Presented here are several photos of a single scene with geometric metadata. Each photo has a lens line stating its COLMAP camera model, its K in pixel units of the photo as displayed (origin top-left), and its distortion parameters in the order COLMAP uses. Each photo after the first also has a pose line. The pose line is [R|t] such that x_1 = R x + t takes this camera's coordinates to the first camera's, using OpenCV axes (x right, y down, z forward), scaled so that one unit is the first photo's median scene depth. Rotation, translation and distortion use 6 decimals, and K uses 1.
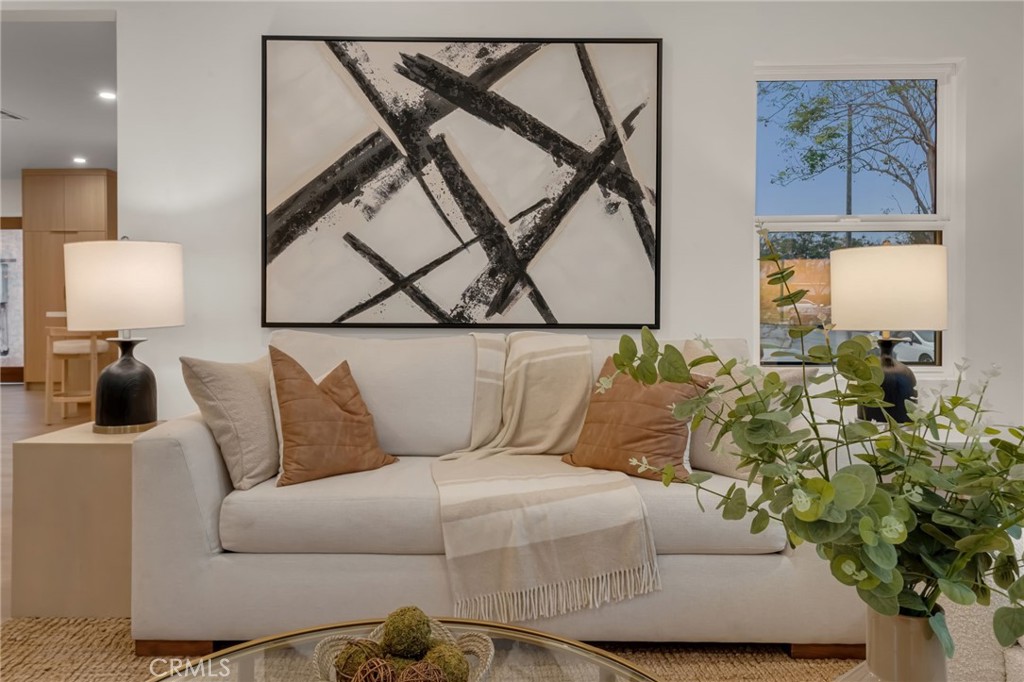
lens RADIAL K [[733.8, 0, 528.7], [0, 733.8, 317.0], [0, 0, 1]] dist [0.007593, -0.003366]
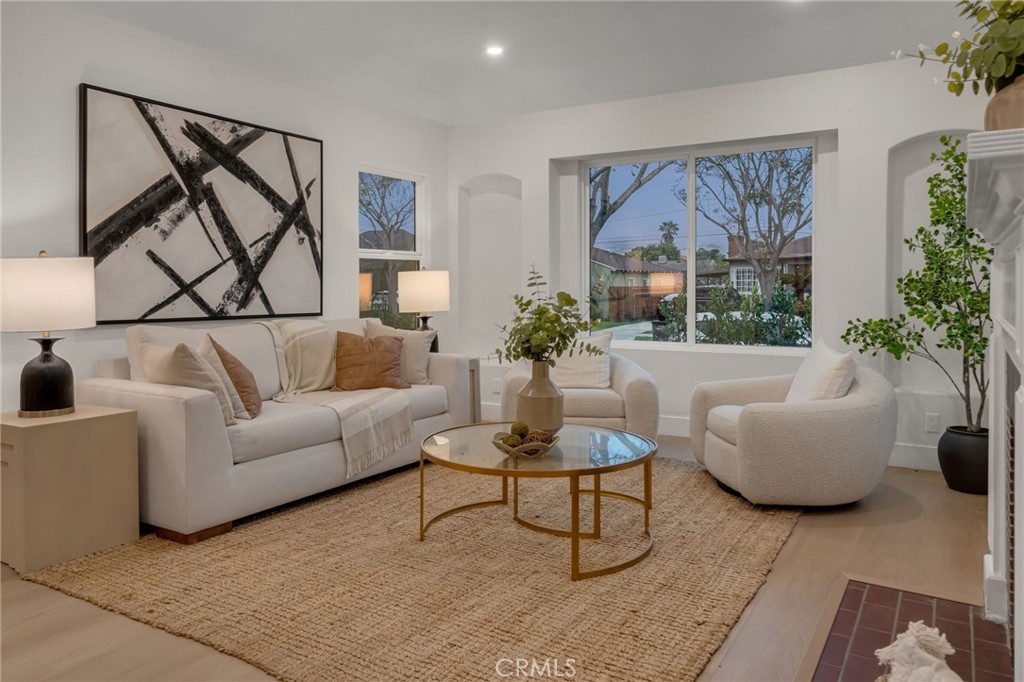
lens RADIAL K [[733.8, 0, 508.8], [0, 733.8, 338.9], [0, 0, 1]] dist [0.007593, -0.003366]
pose [[0.518987, -0.061393, 0.852575, -1.037643], [0.031283, 0.998113, 0.052831, -0.006016], [-0.854210, -0.000747, 0.519928, -0.220880]]
